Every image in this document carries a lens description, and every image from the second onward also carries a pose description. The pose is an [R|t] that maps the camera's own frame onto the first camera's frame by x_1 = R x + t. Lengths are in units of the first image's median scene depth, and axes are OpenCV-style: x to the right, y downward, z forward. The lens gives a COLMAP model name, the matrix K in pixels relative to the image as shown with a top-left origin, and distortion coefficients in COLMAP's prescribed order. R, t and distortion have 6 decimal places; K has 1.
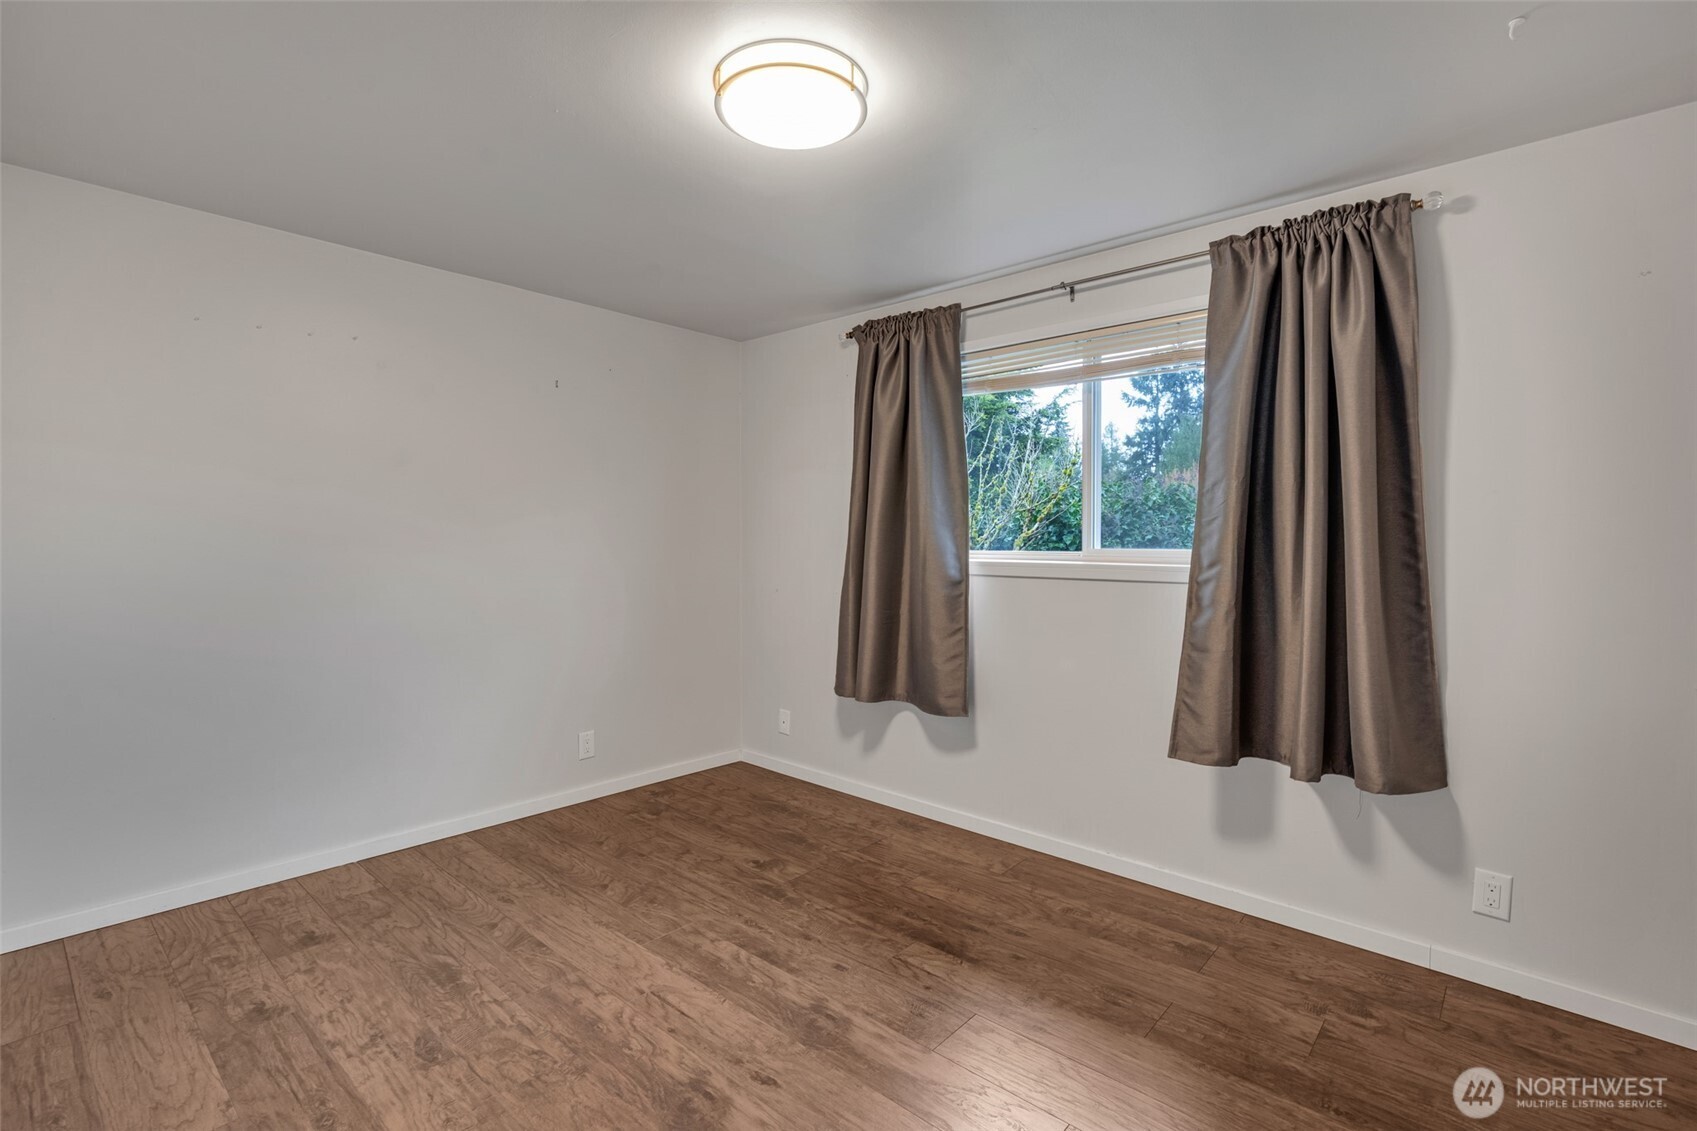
lens RADIAL K [[782.5, 0, 848.5], [0, 782.5, 565.5], [0, 0, 1]] dist [-0.004775, -0.000121]
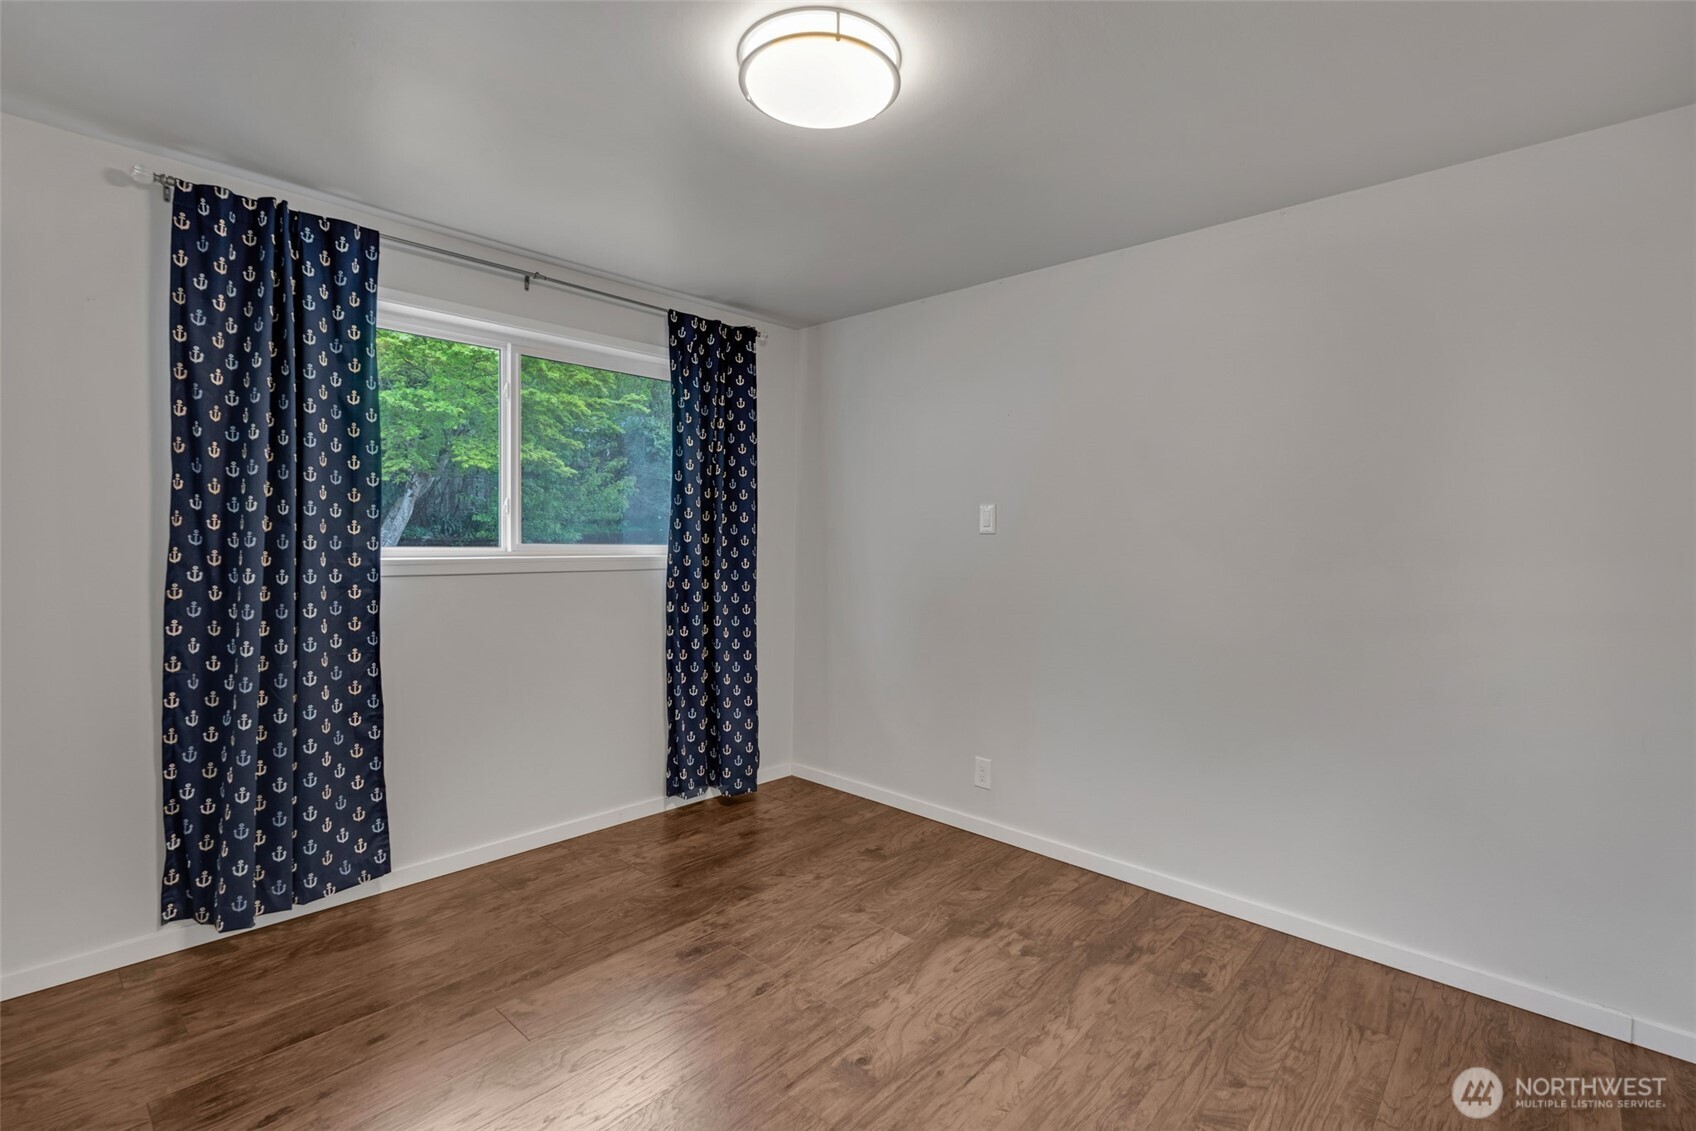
lens RADIAL K [[782.0, 0, 848.0], [0, 782.0, 565.5], [0, 0, 1]] dist [-0.004775, -0.000121]
pose [[0.135803, -0.015799, 0.990610, -0.594756], [0.021133, 0.999692, 0.013047, 0.001394], [-0.990510, 0.019163, 0.136095, 0.450747]]
